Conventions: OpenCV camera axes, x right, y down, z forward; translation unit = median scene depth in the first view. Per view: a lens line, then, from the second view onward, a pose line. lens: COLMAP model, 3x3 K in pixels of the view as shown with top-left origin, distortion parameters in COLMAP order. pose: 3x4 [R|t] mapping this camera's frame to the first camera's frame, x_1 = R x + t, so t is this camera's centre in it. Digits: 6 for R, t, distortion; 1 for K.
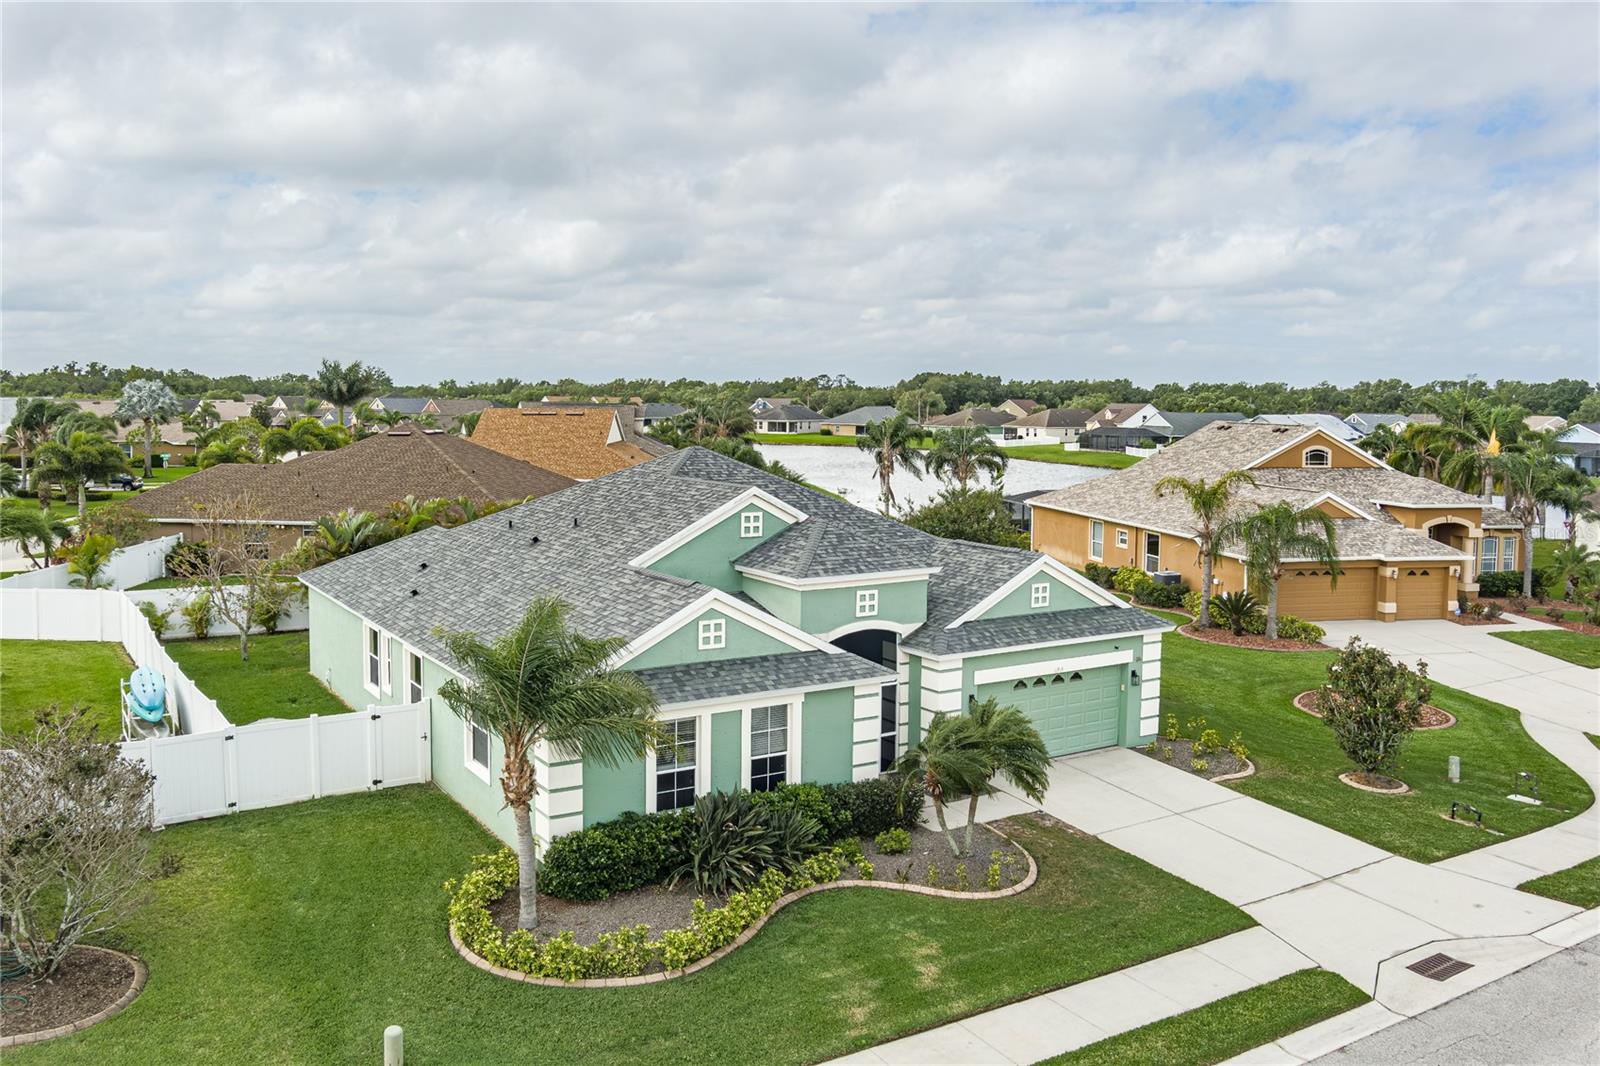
lens RADIAL K [[1318.3, 0, 802.4], [0, 1318.3, 421.4], [0, 0, 1]] dist [-0.058726, 0.011143]
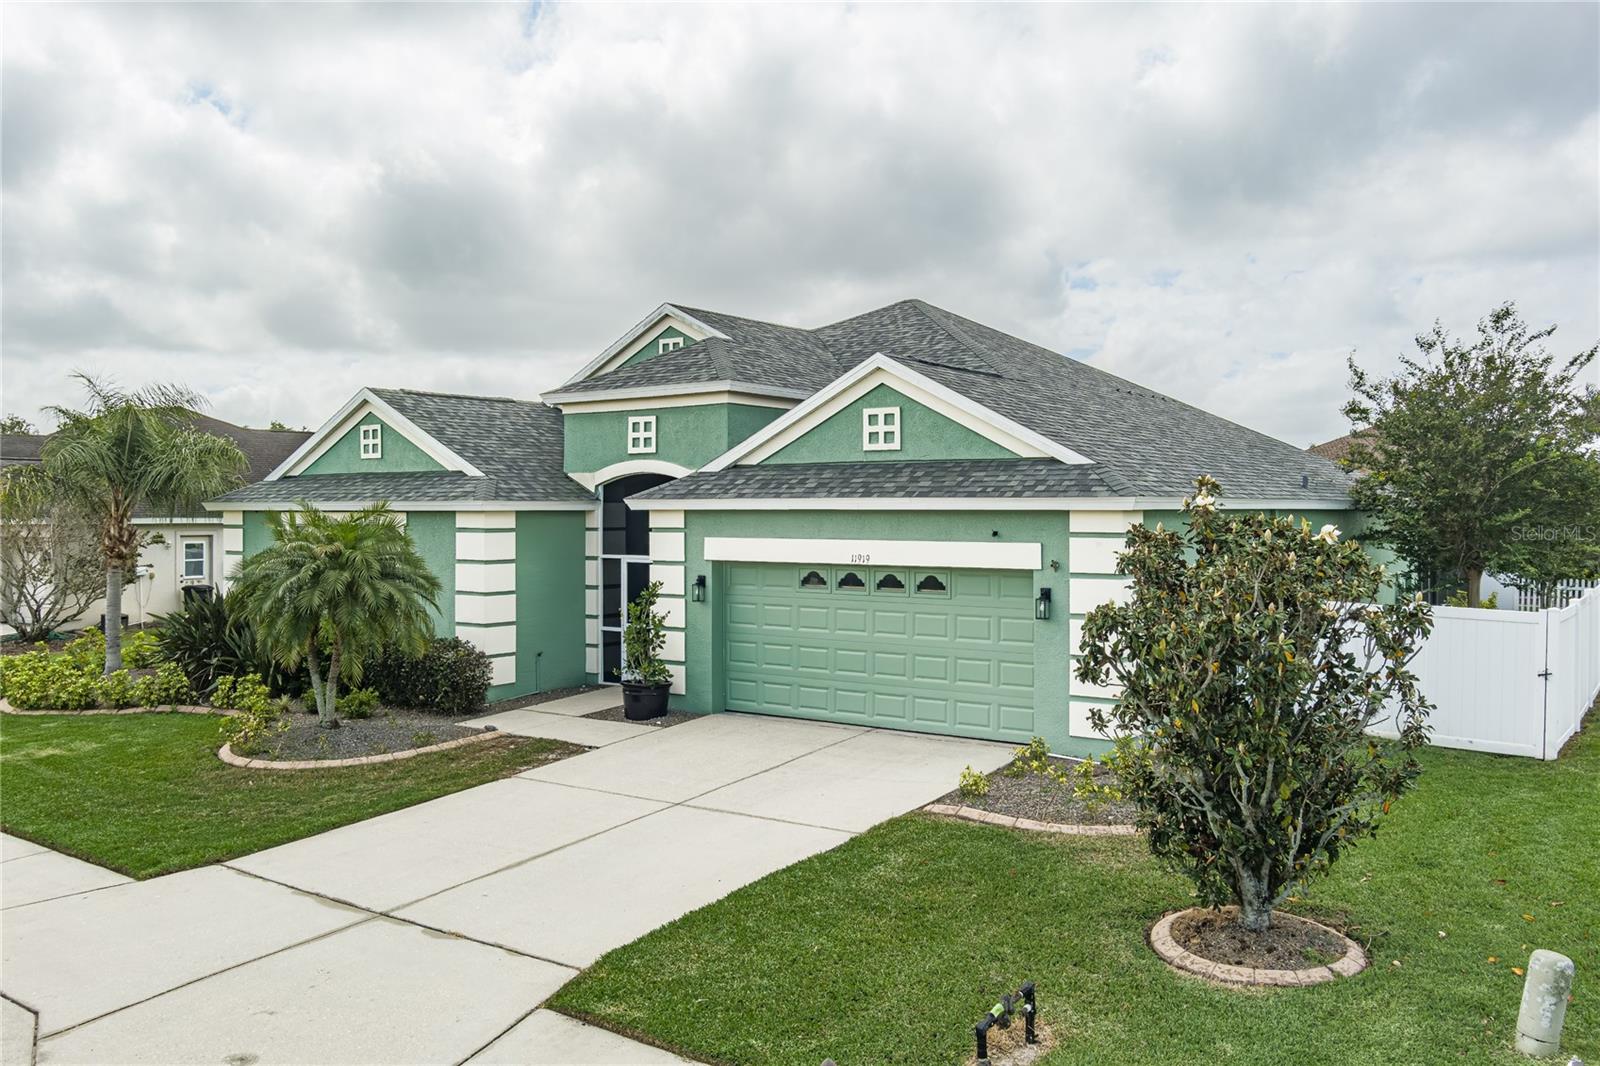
lens RADIAL K [[1321.1, 0, 795.3], [0, 1321.1, 494.3], [0, 0, 1]] dist [-0.080957, 0.020999]
pose [[0.378136, -0.022241, -0.925483, 0.840255], [-0.016769, 0.999383, -0.030869, 0.219445], [0.925598, 0.027192, 0.377530, 0.938224]]
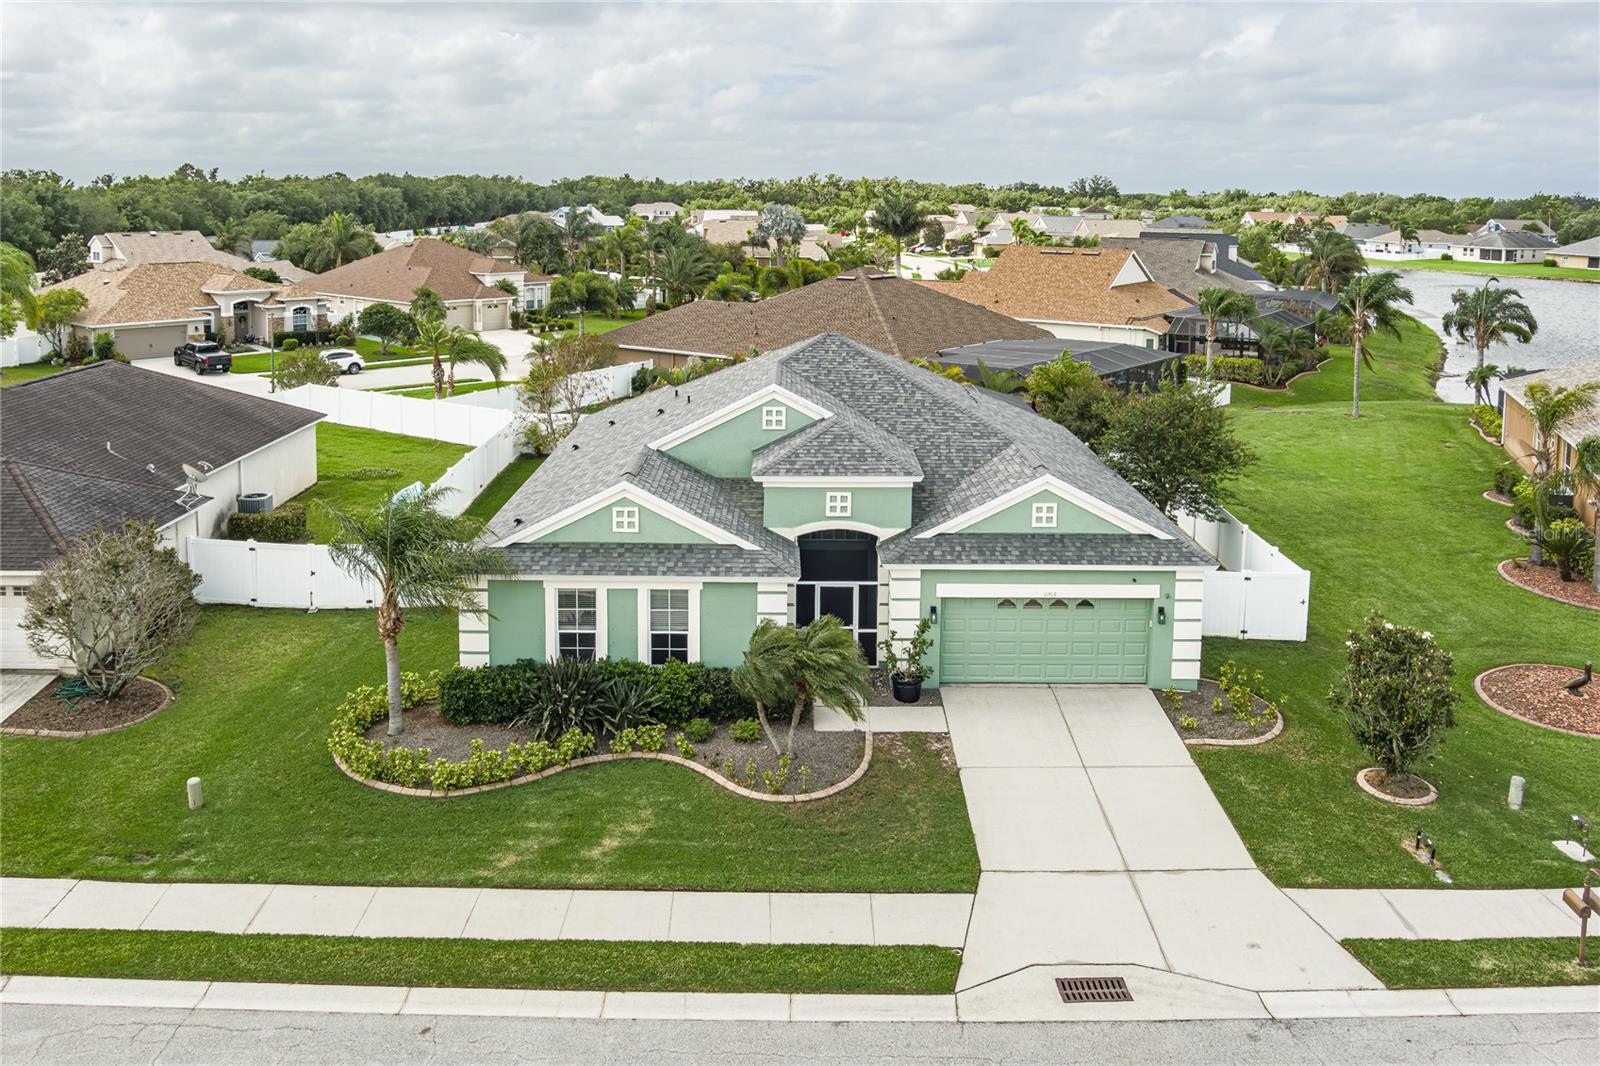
lens RADIAL K [[1341.8, 0, 803.8], [0, 1341.8, 328.7], [0, 0, 1]] dist [-0.047997, -0.007452]
pose [[0.848640, 0.048211, -0.526770, 0.667245], [-0.010926, 0.997223, 0.073665, -0.090248], [0.528858, -0.056759, 0.846810, 0.110760]]
